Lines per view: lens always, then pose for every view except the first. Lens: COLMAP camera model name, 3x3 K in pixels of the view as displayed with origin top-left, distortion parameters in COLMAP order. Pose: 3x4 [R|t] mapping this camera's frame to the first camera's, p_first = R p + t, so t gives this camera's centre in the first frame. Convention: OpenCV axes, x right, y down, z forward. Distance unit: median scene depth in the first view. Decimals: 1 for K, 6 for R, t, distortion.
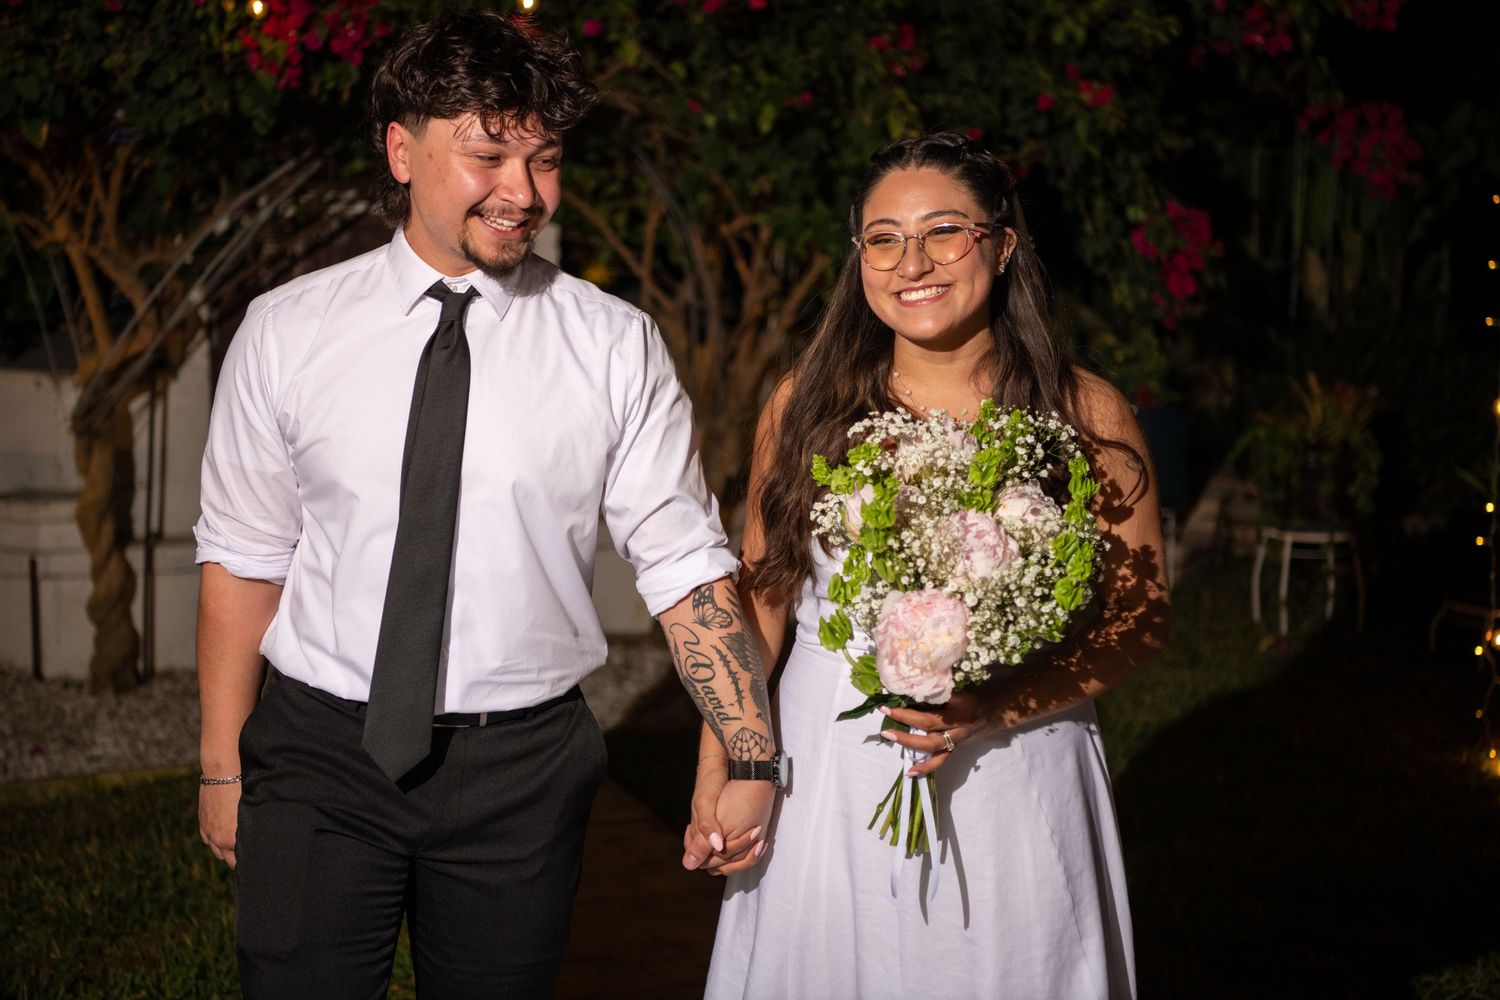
lens RADIAL K [[2597.4, 0, 750.0], [0, 2597.4, 500.0], [0, 0, 1]] dist [-0.039525, 1.688055]
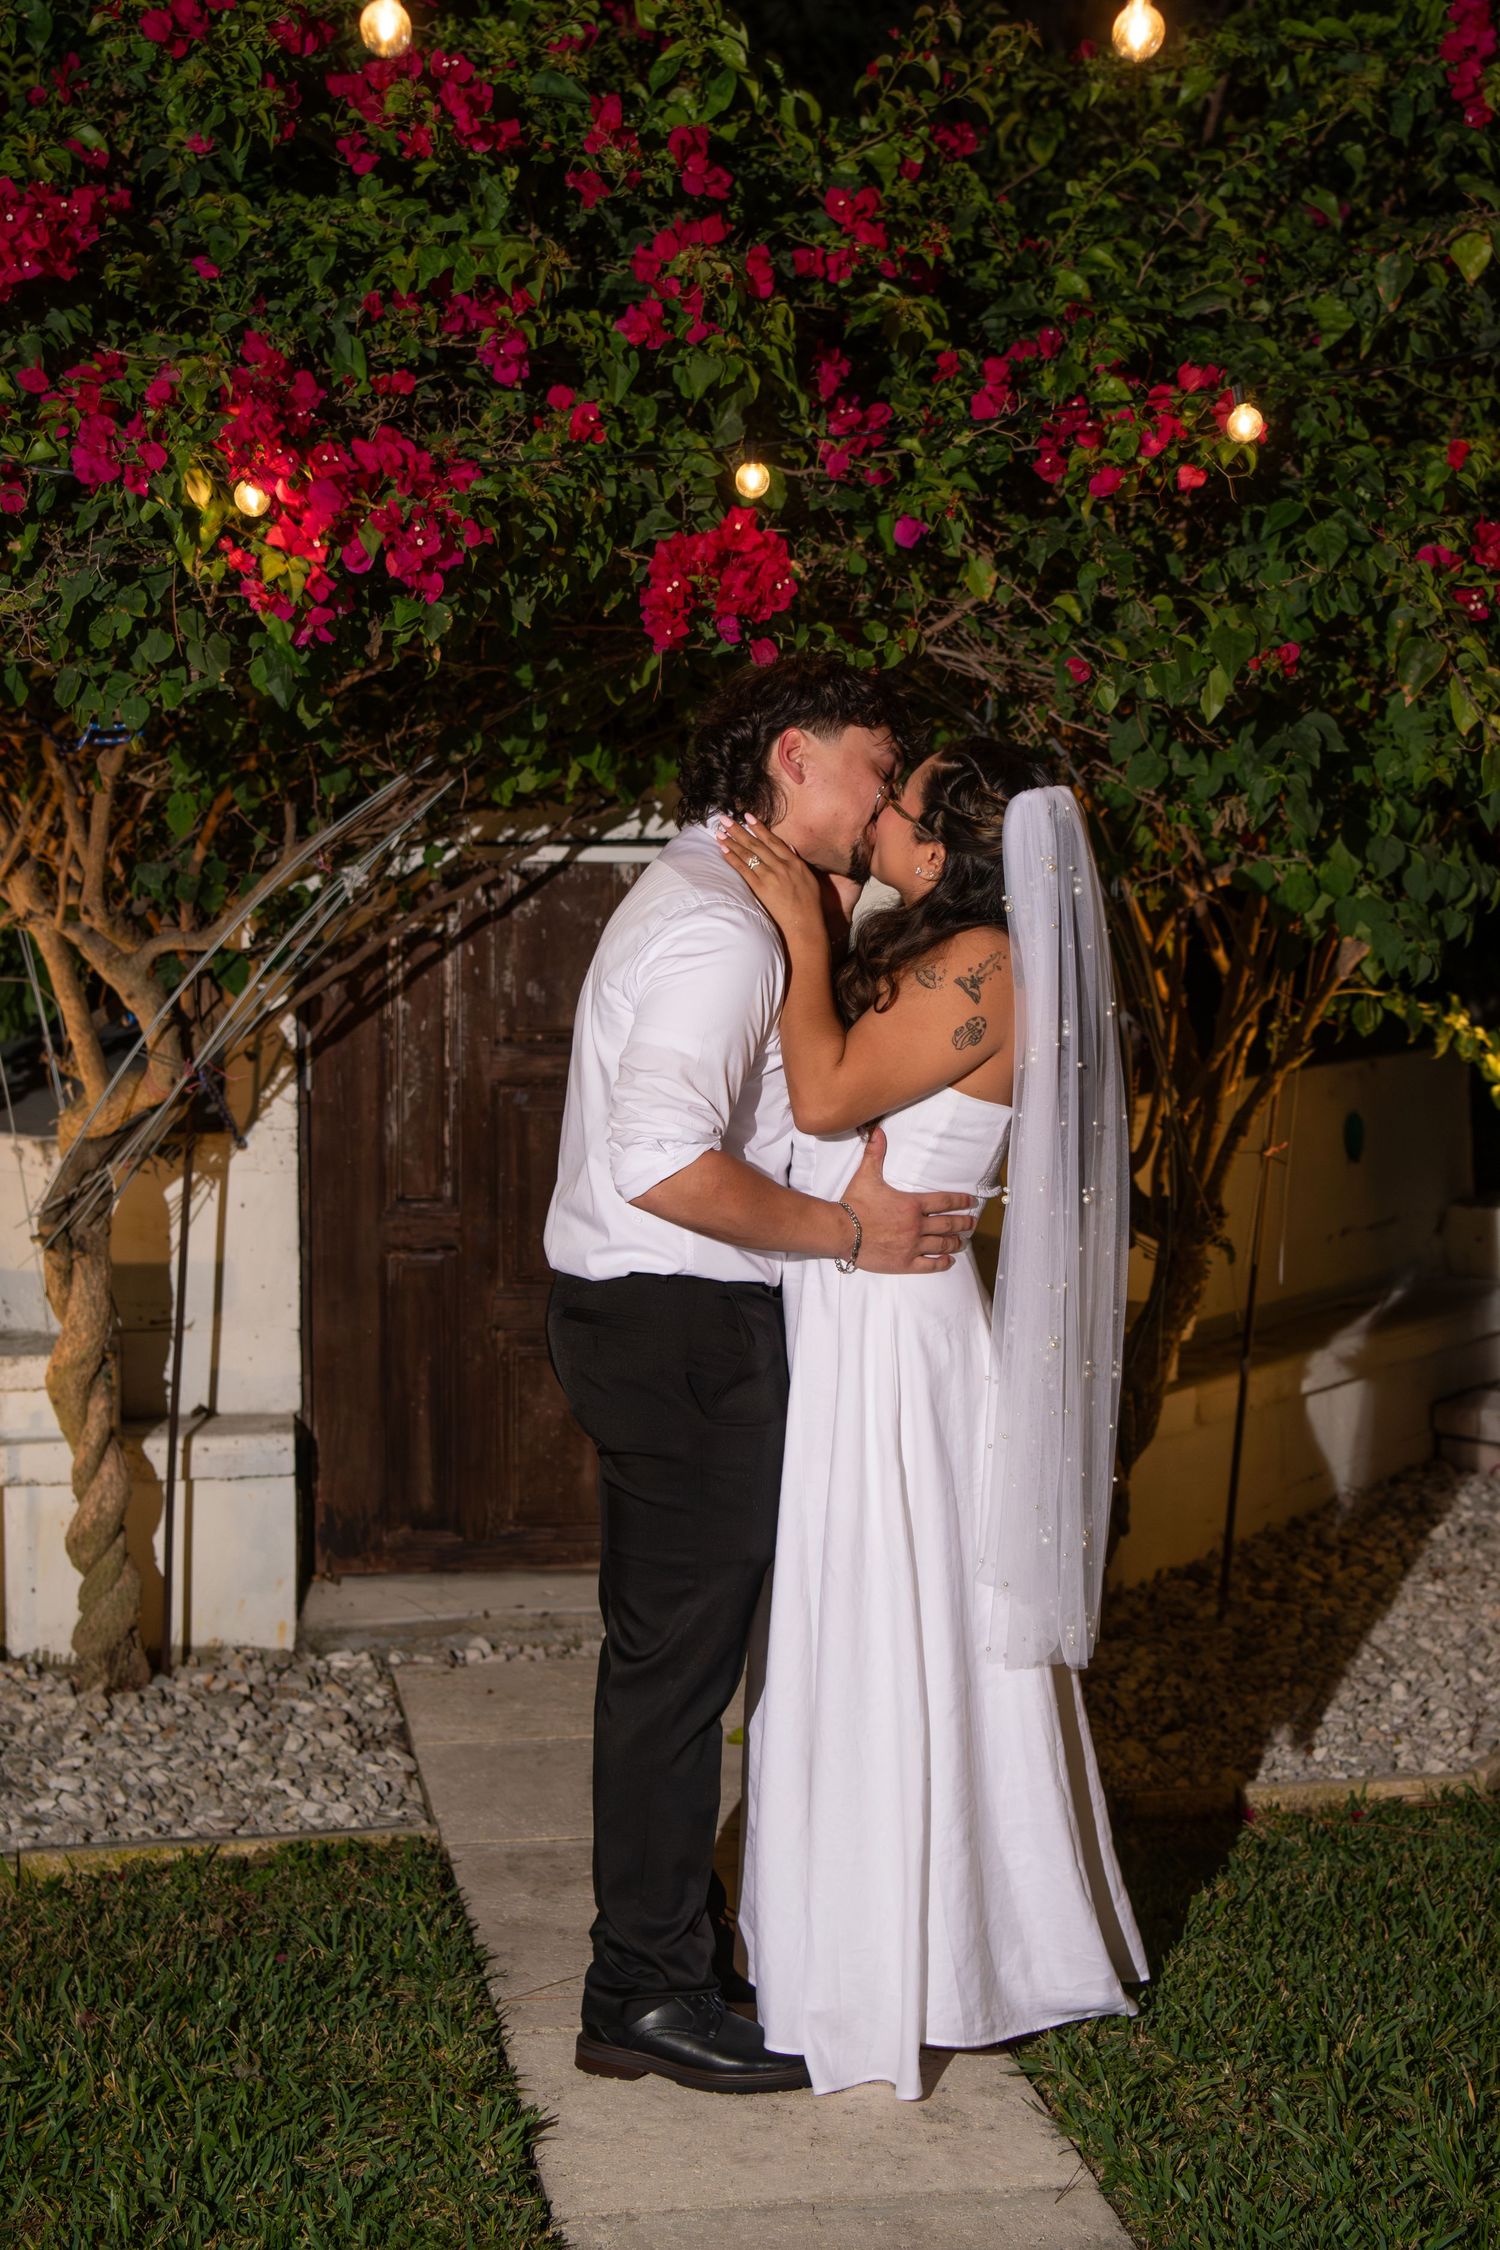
lens RADIAL K [[4007.4, 0, 750.0], [0, 4007.4, 1125.0], [0, 0, 1]] dist [0.020945, 0.029320]
pose [[0.988343, 0.011195, -0.151832, 0.033232], [-0.017555, 0.999021, -0.040614, -0.018774], [0.151228, 0.042806, 0.987572, 0.143631]]
